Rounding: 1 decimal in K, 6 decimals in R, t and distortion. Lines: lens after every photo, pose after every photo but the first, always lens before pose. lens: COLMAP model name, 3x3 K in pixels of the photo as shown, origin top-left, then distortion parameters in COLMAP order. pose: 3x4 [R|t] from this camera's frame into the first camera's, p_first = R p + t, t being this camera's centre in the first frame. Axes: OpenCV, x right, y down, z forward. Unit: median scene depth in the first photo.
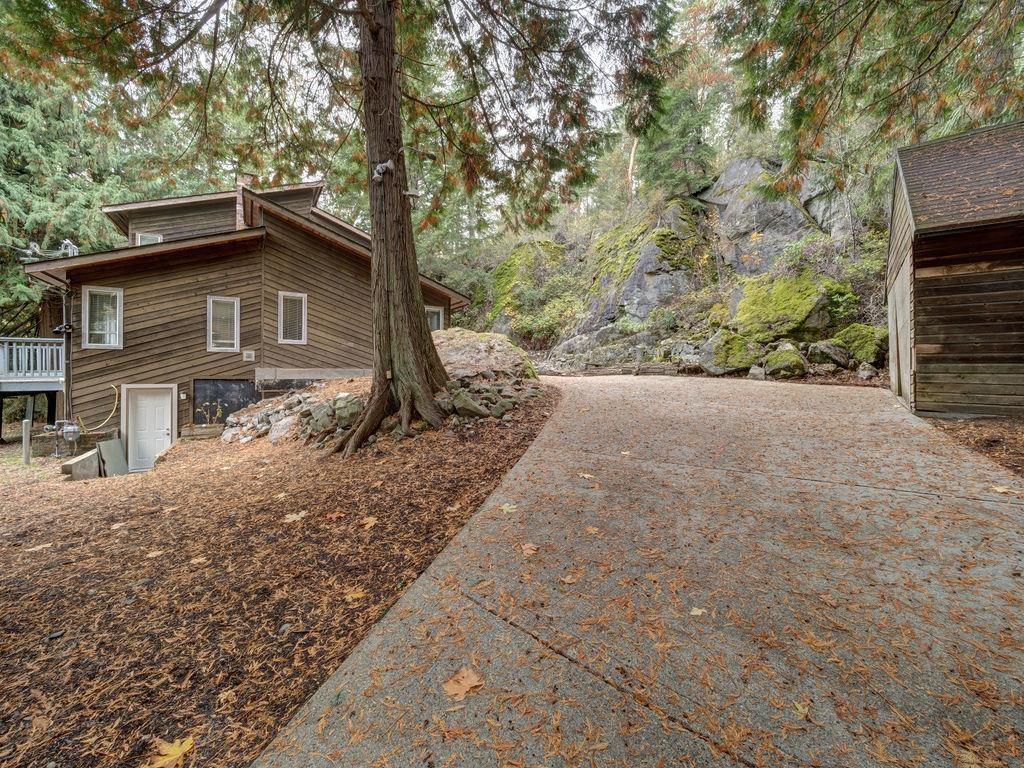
lens RADIAL K [[423.1, 0, 518.4], [0, 423.1, 379.4], [0, 0, 1]] dist [-0.012414, 0.000323]
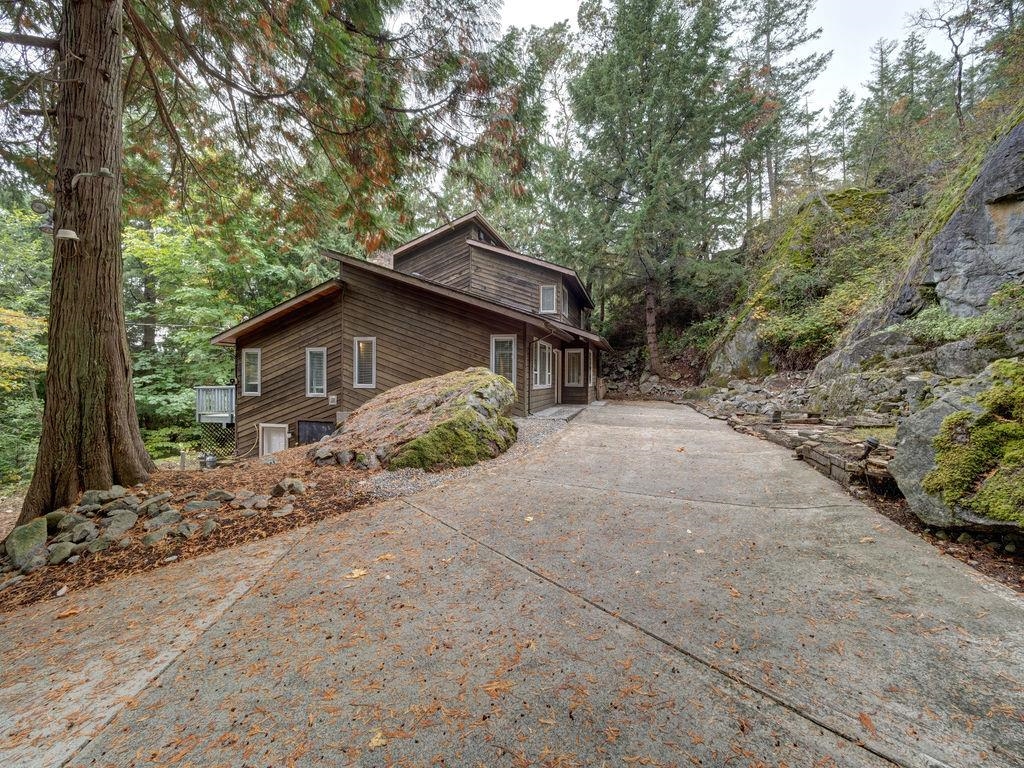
lens RADIAL K [[423.1, 0, 517.9], [0, 423.1, 384.5], [0, 0, 1]] dist [-0.012414, 0.000323]
pose [[0.697818, 0.005798, -0.716252, 0.463943], [-0.007297, 0.999973, 0.000986, -0.101111], [0.716238, 0.004539, 0.697841, 0.590103]]
